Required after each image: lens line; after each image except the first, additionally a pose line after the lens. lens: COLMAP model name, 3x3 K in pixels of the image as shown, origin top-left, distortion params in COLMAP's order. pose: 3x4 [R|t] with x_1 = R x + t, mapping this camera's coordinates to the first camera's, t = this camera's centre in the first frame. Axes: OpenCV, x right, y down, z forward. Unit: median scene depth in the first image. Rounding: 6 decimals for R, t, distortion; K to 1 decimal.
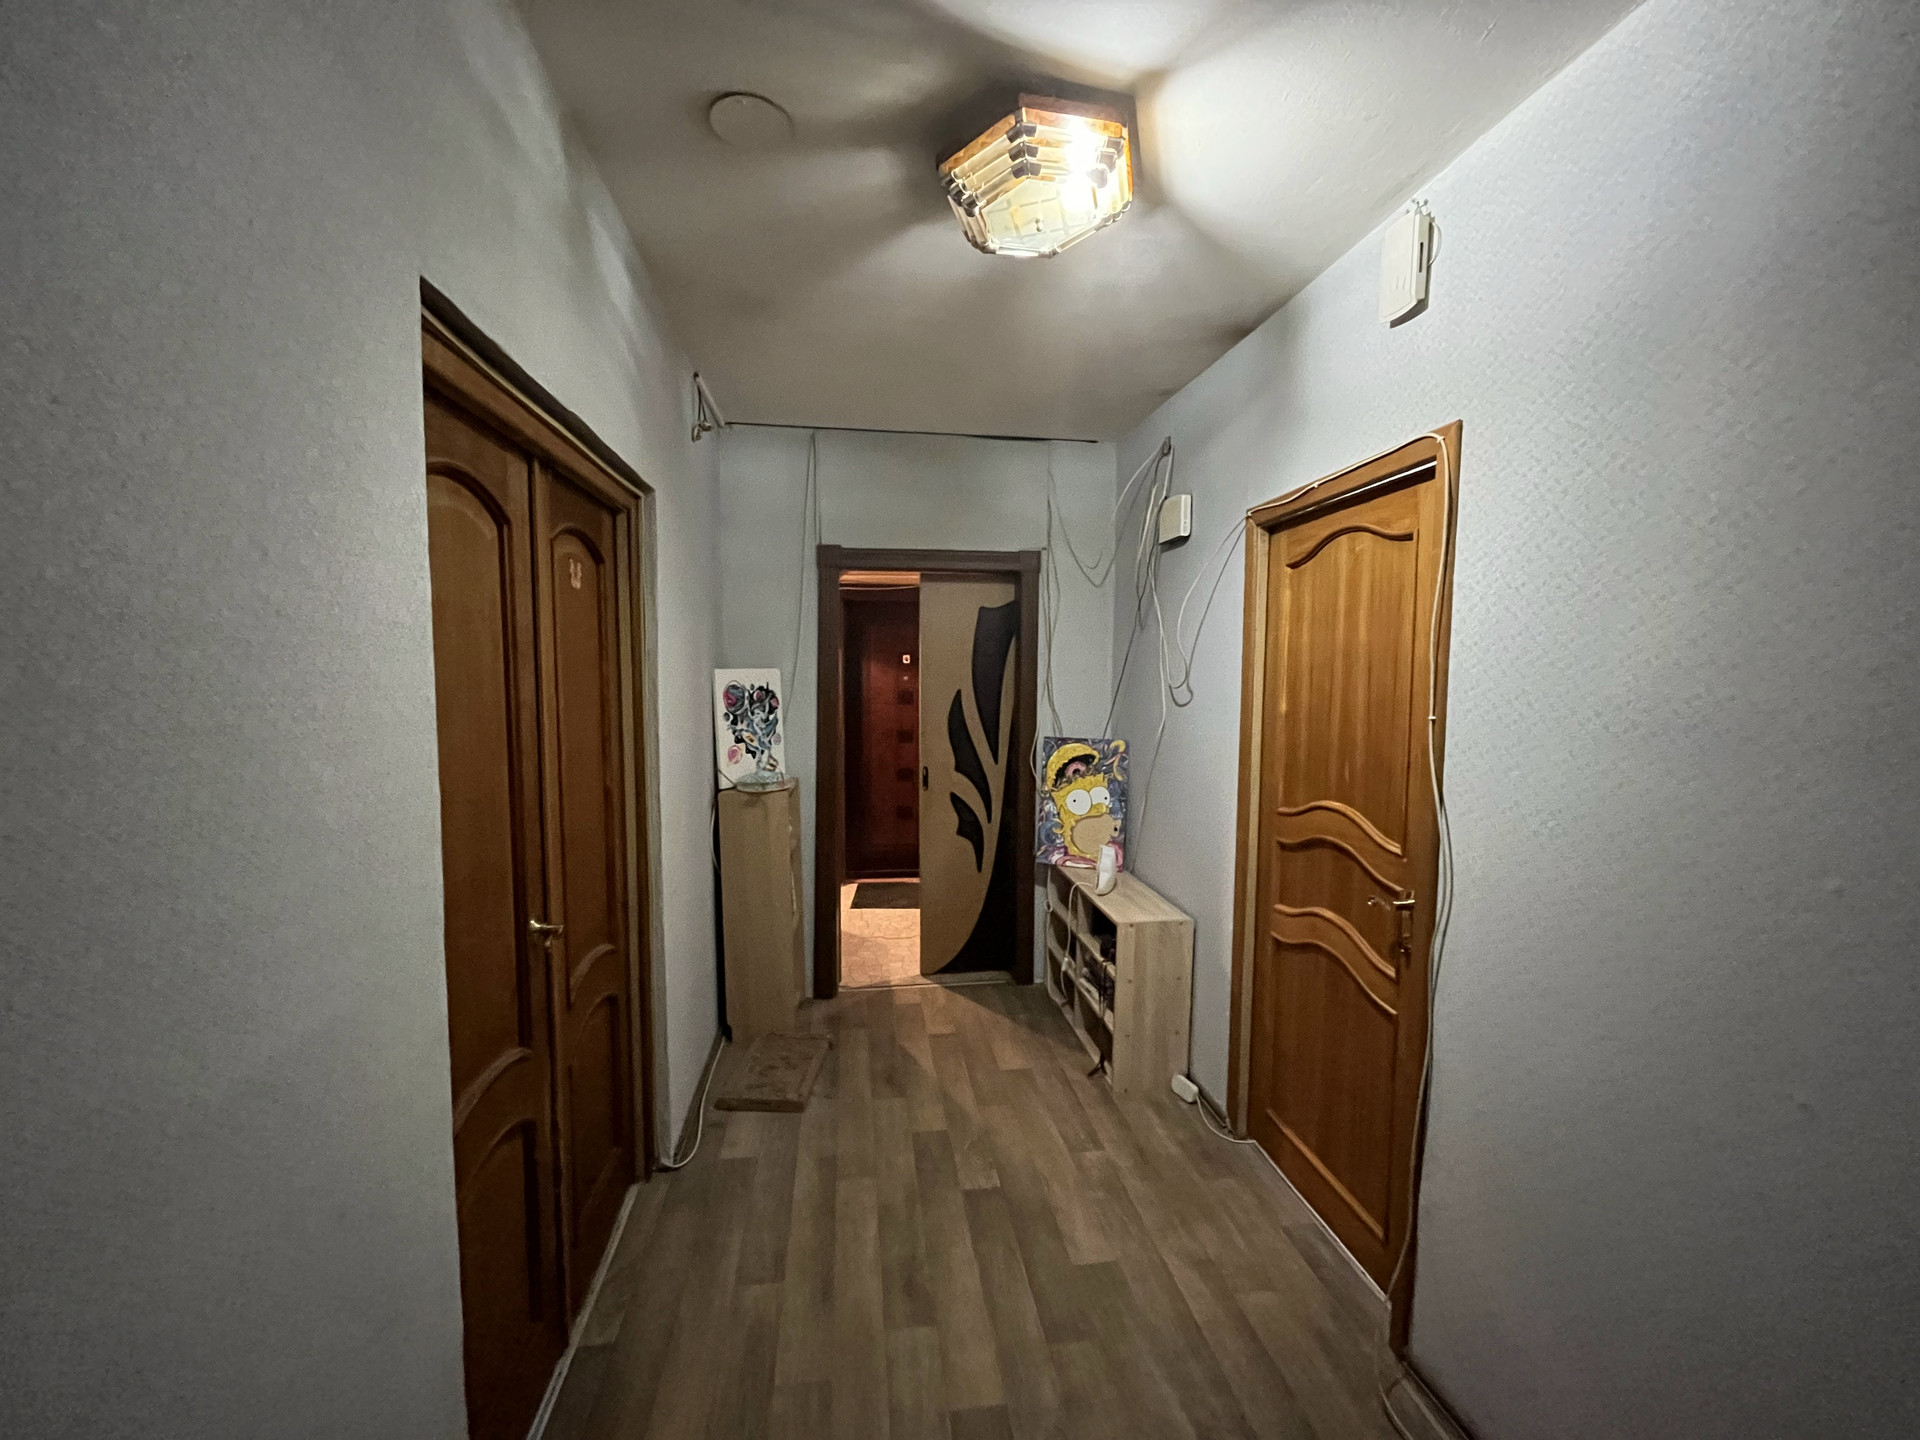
lens RADIAL K [[782.4, 0, 956.7], [0, 782.4, 718.5], [0, 0, 1]] dist [-0.001520, -0.000278]
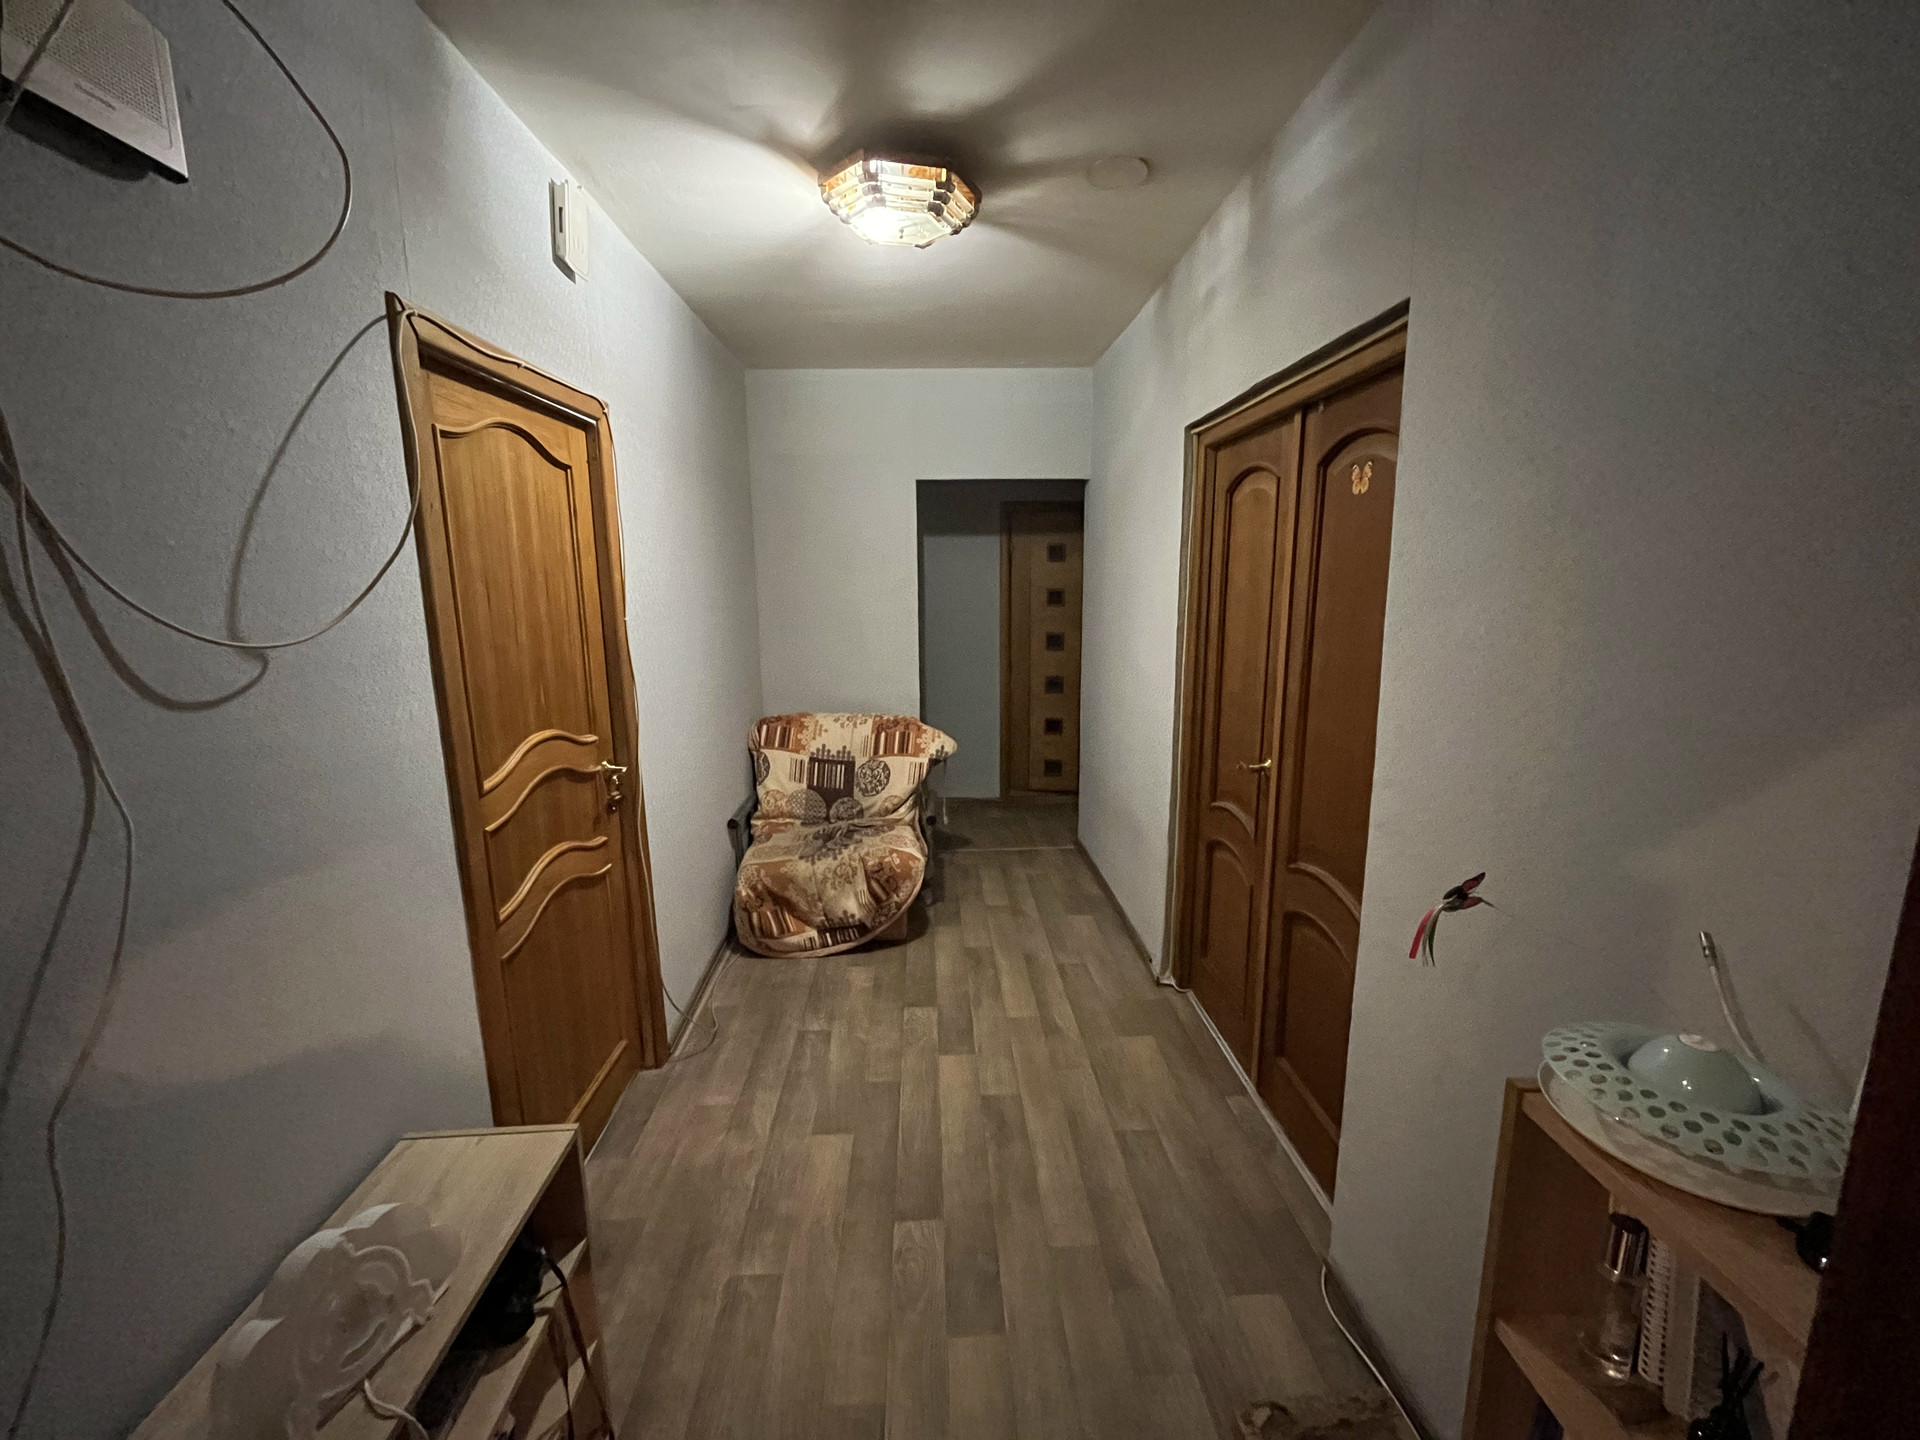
lens RADIAL K [[782.4, 0, 956.7], [0, 782.4, 718.5], [0, 0, 1]] dist [-0.001520, -0.000278]
pose [[-0.995450, -0.012743, 0.094434, -0.087782], [0.010996, 0.969037, 0.246670, -0.129281], [-0.094653, 0.246586, -0.964487, 1.826151]]
